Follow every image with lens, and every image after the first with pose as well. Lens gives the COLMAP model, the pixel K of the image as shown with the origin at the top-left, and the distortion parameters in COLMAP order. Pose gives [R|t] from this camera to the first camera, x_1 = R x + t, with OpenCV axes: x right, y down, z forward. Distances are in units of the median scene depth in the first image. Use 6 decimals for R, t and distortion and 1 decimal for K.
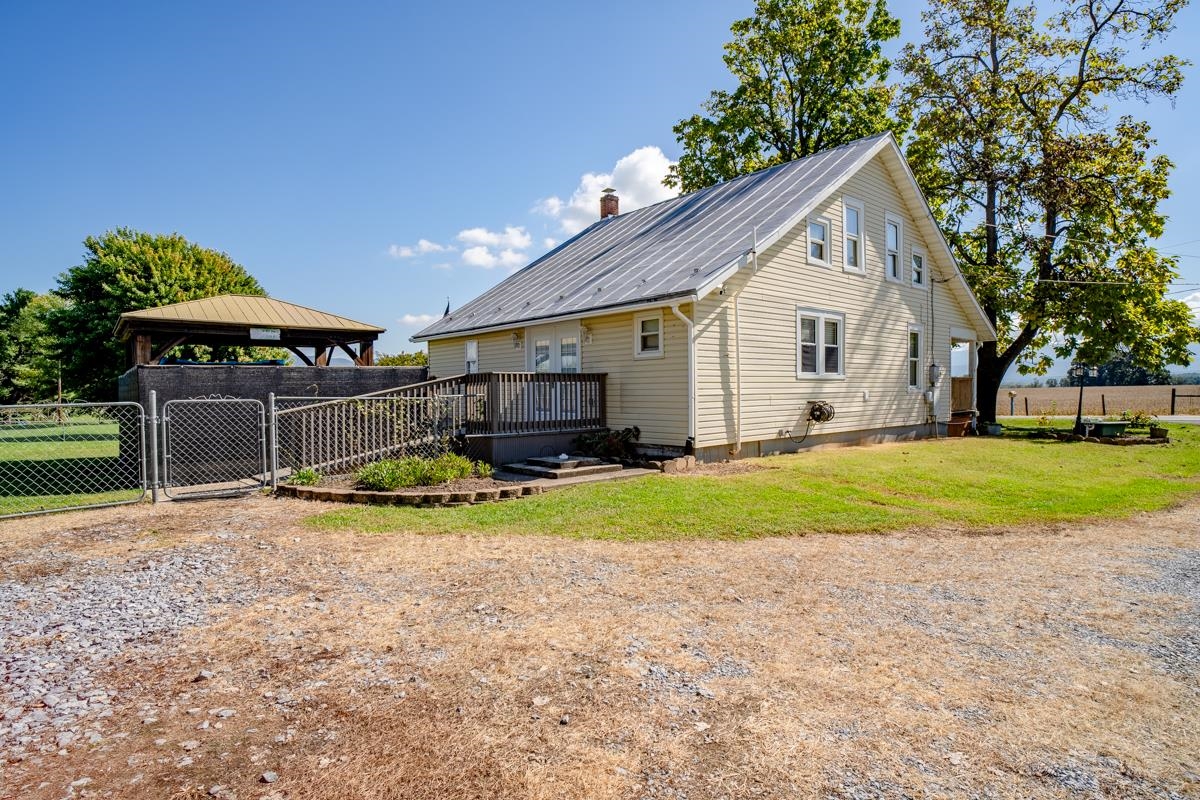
lens RADIAL K [[688.8, 0, 600.0], [0, 688.8, 400.0], [0, 0, 1]] dist [-0.036505, 0.000867]
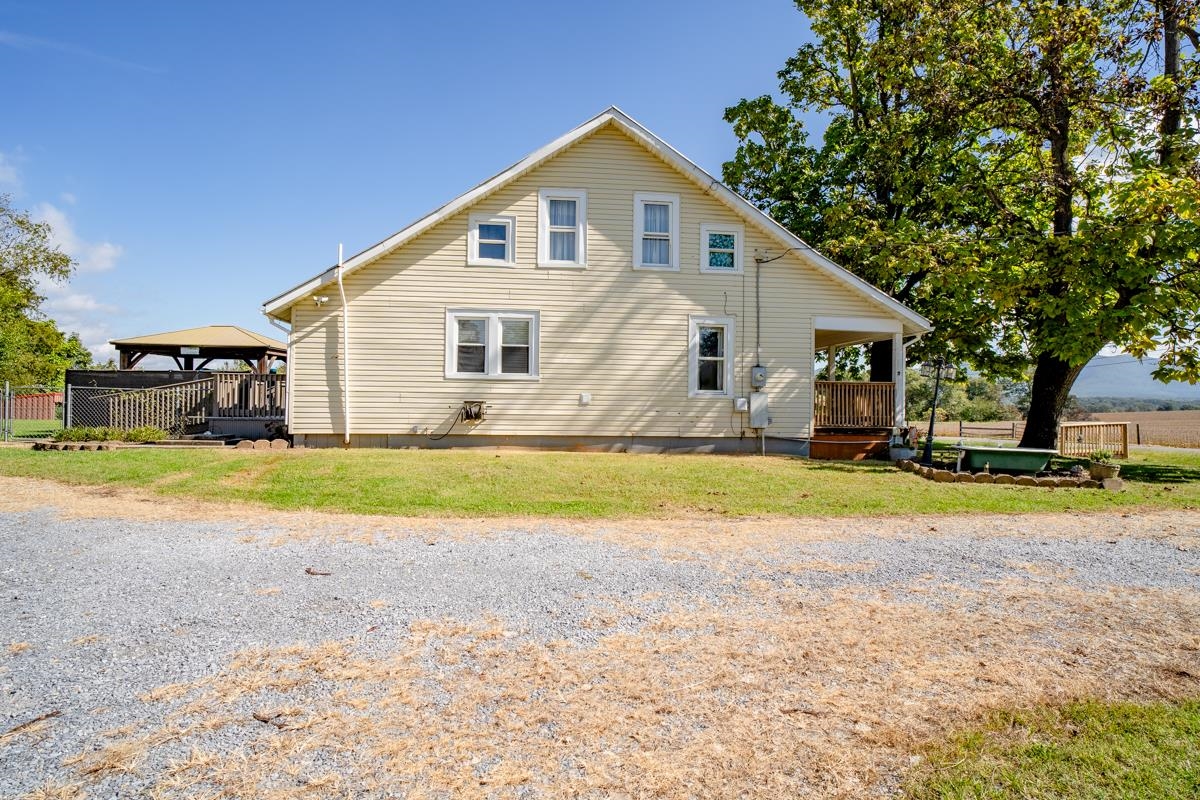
lens RADIAL K [[688.8, 0, 600.0], [0, 688.8, 400.0], [0, 0, 1]] dist [-0.036505, 0.000867]
pose [[0.787894, 0.014609, -0.615638, 1.145780], [-0.030187, 0.999433, -0.014918, 0.010180], [0.615071, 0.030338, 0.787888, 0.337896]]
